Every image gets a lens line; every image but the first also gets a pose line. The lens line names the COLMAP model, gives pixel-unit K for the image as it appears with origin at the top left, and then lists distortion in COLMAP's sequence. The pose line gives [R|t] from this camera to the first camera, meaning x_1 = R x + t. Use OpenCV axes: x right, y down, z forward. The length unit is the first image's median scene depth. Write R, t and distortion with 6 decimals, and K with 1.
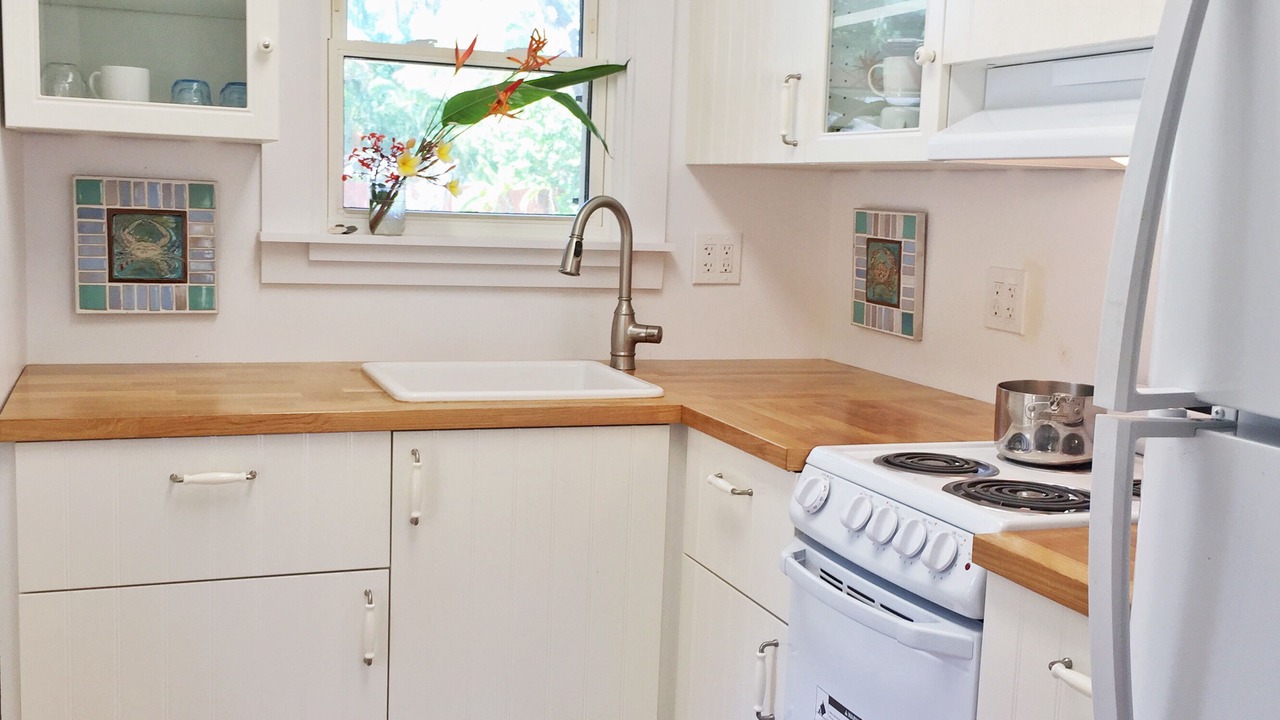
lens RADIAL K [[1346.8, 0, 640.0], [0, 1346.8, 360.0], [0, 0, 1]] dist [-0.000146, 0.161407]
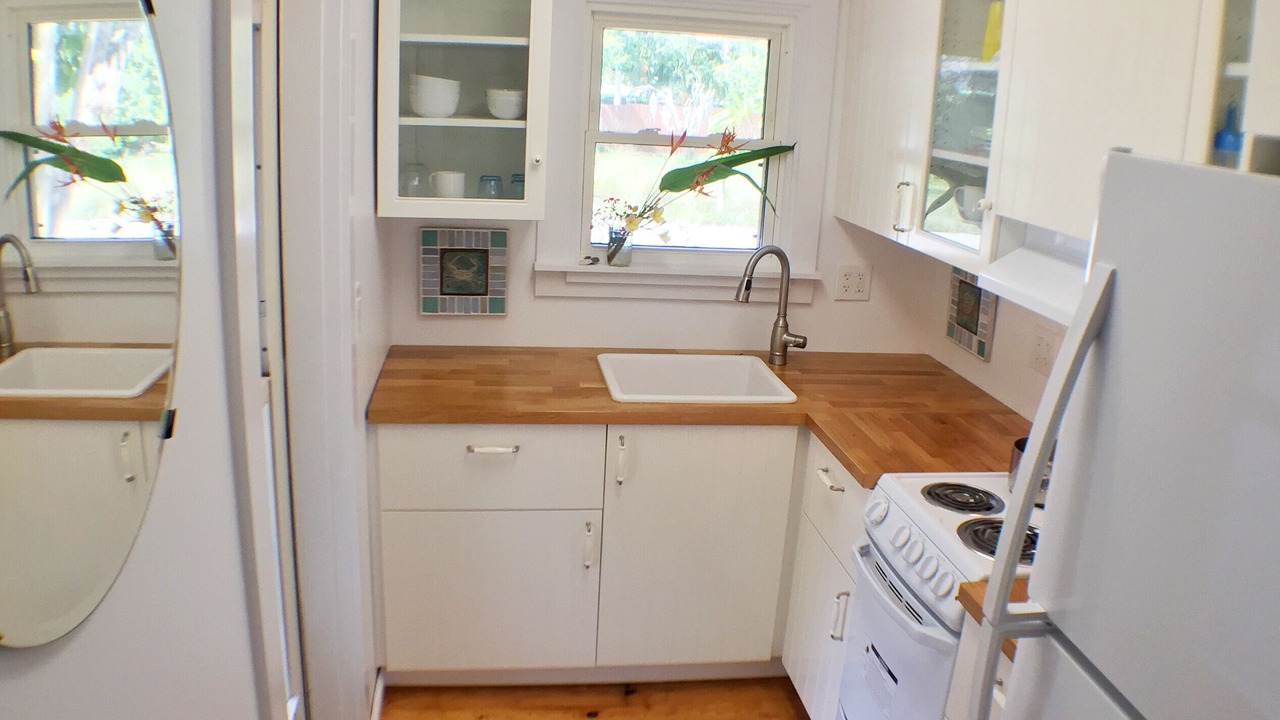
lens RADIAL K [[982.8, 0, 640.0], [0, 982.8, 360.0], [0, 0, 1]] dist [-0.192607, -0.000849]
pose [[0.978103, 0.072554, -0.195066, 0.050566], [-0.046730, 0.989896, 0.133872, -0.139617], [0.202808, -0.121826, 0.971611, -0.040473]]
